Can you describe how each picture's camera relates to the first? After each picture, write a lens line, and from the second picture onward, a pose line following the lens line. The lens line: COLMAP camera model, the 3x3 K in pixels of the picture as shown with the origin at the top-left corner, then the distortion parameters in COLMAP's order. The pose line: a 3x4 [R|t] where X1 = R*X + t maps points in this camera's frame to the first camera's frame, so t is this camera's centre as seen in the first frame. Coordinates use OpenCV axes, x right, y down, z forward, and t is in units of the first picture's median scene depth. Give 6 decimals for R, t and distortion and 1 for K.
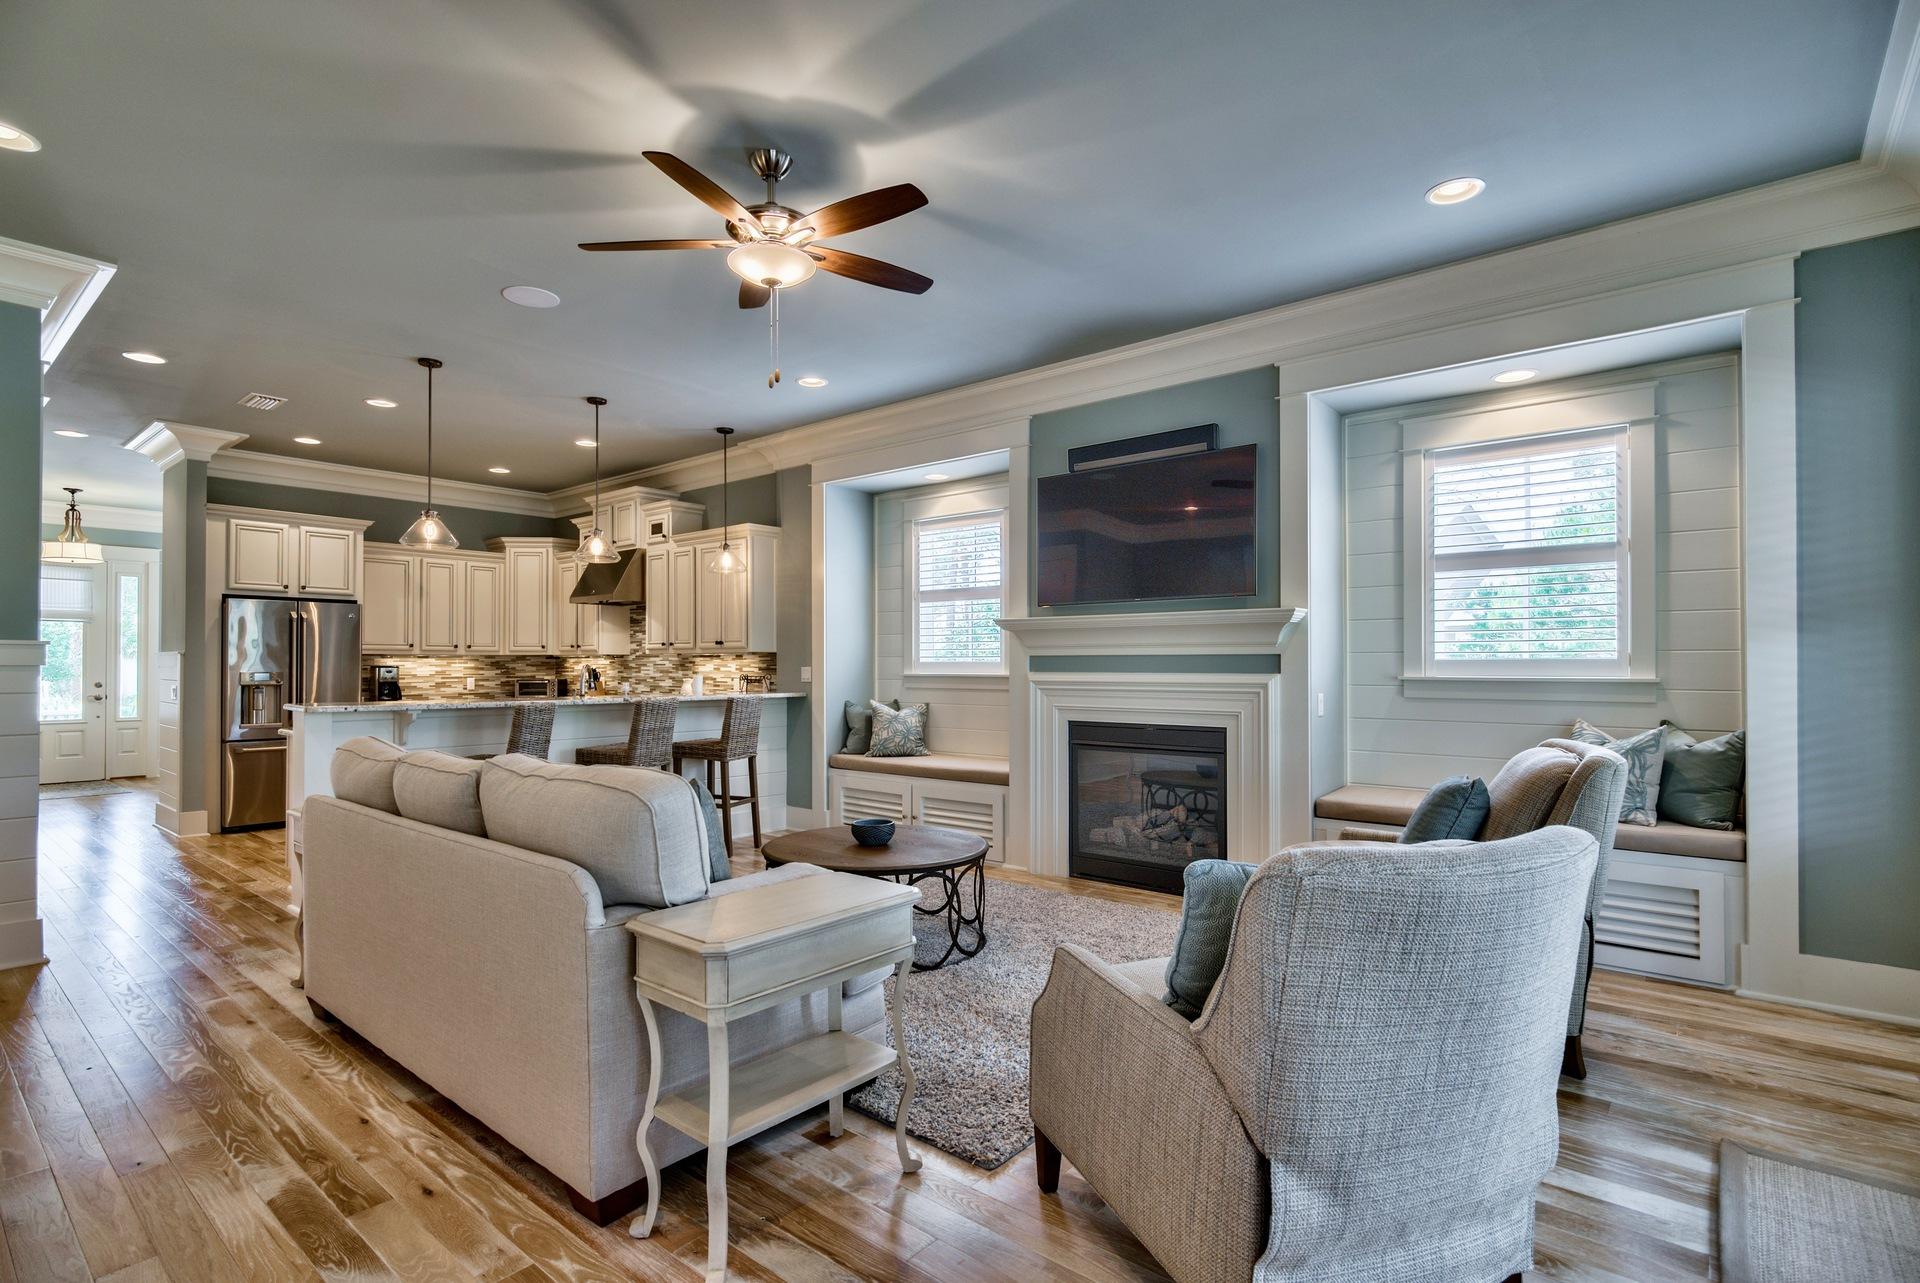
lens RADIAL K [[936.4, 0, 963.6], [0, 936.4, 651.8], [0, 0, 1]] dist [0.000464, -0.000329]
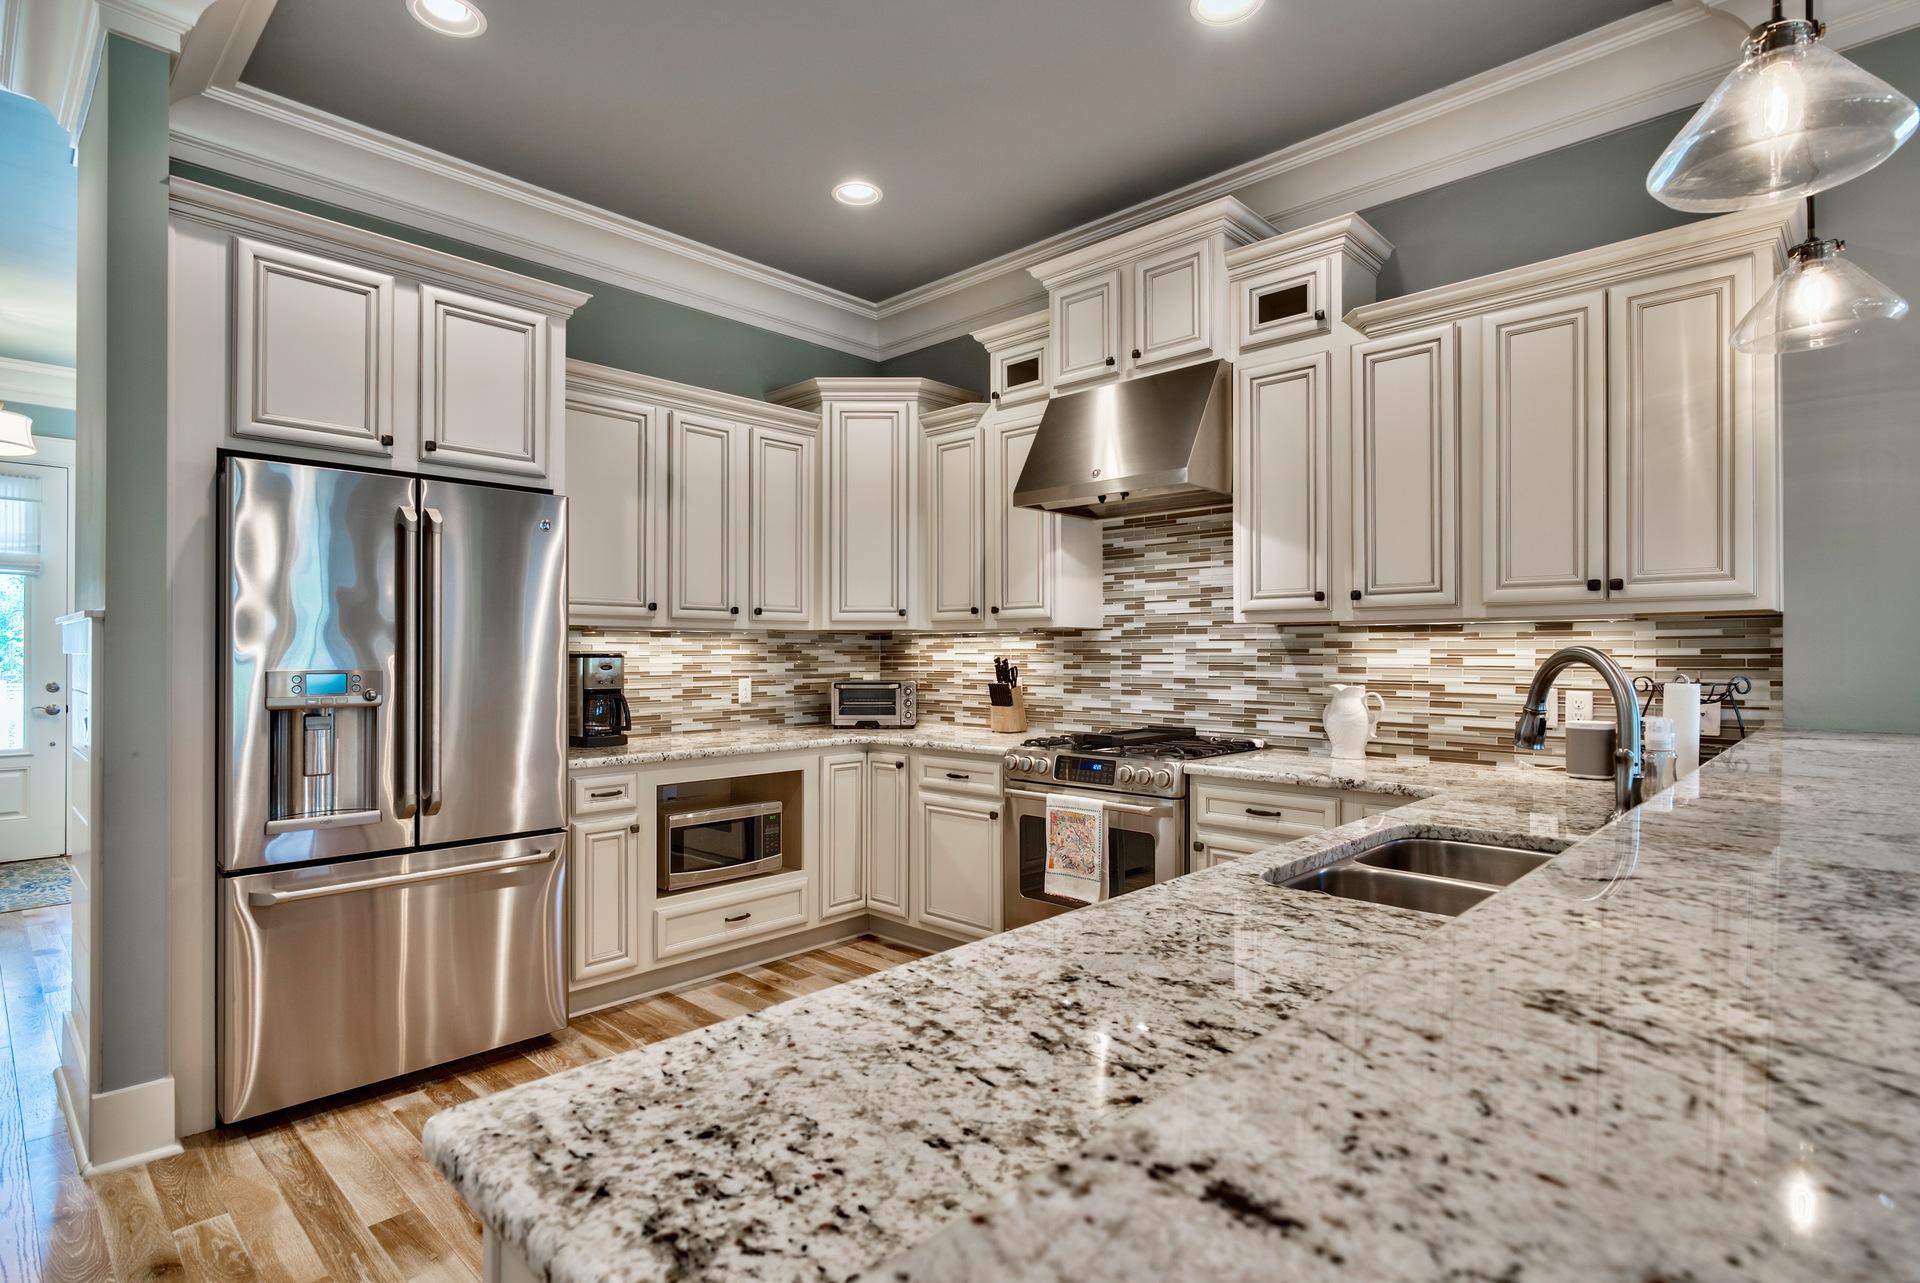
lens RADIAL K [[974.2, 0, 956.8], [0, 974.2, 642.1], [0, 0, 1]] dist [-0.000131, 0.000606]
pose [[0.997388, -0.000999, -0.072223, -0.409997], [0.001197, 0.999996, 0.002691, 0.008614], [0.072220, -0.002770, 0.997385, 0.549924]]
